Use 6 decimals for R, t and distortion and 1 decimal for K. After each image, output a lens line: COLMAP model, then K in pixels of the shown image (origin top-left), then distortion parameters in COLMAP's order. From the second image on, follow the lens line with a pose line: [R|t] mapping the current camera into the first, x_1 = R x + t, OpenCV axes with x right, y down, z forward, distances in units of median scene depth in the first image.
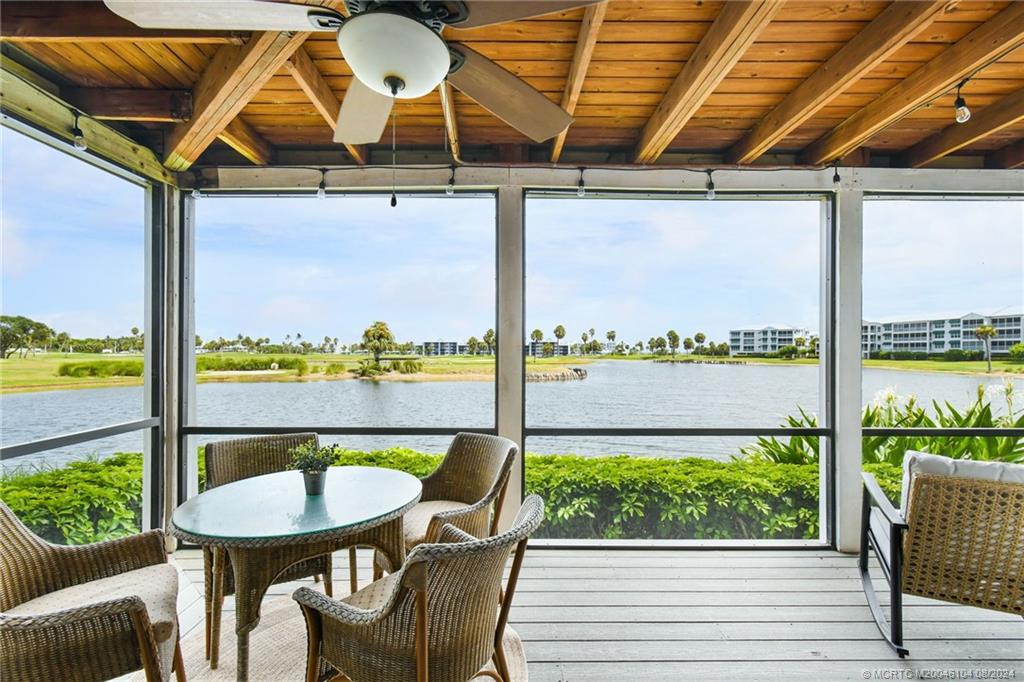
lens RADIAL K [[481.1, 0, 511.1], [0, 481.1, 352.1], [0, 0, 1]] dist [0.012320, 0.000506]
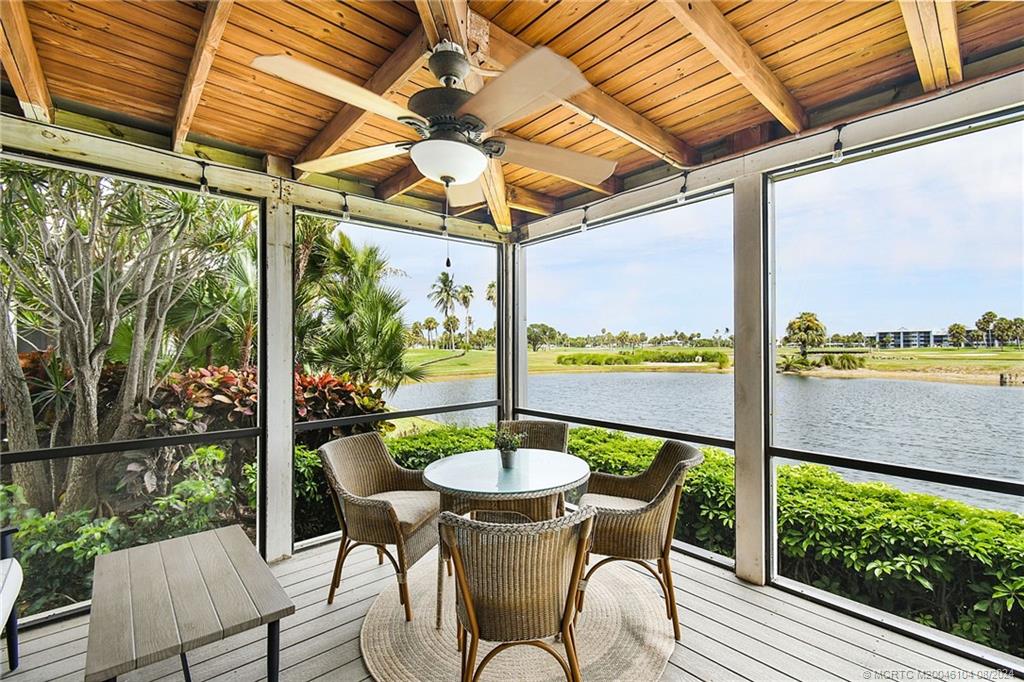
lens RADIAL K [[454.0, 0, 518.5], [0, 454.0, 346.8], [0, 0, 1]] dist [0.010920, -0.000424]
pose [[0.660428, -0.007054, -0.750856, 0.266786], [0.009409, 0.999955, -0.001119, -0.020908], [0.750830, -0.006326, 0.660465, 0.085941]]
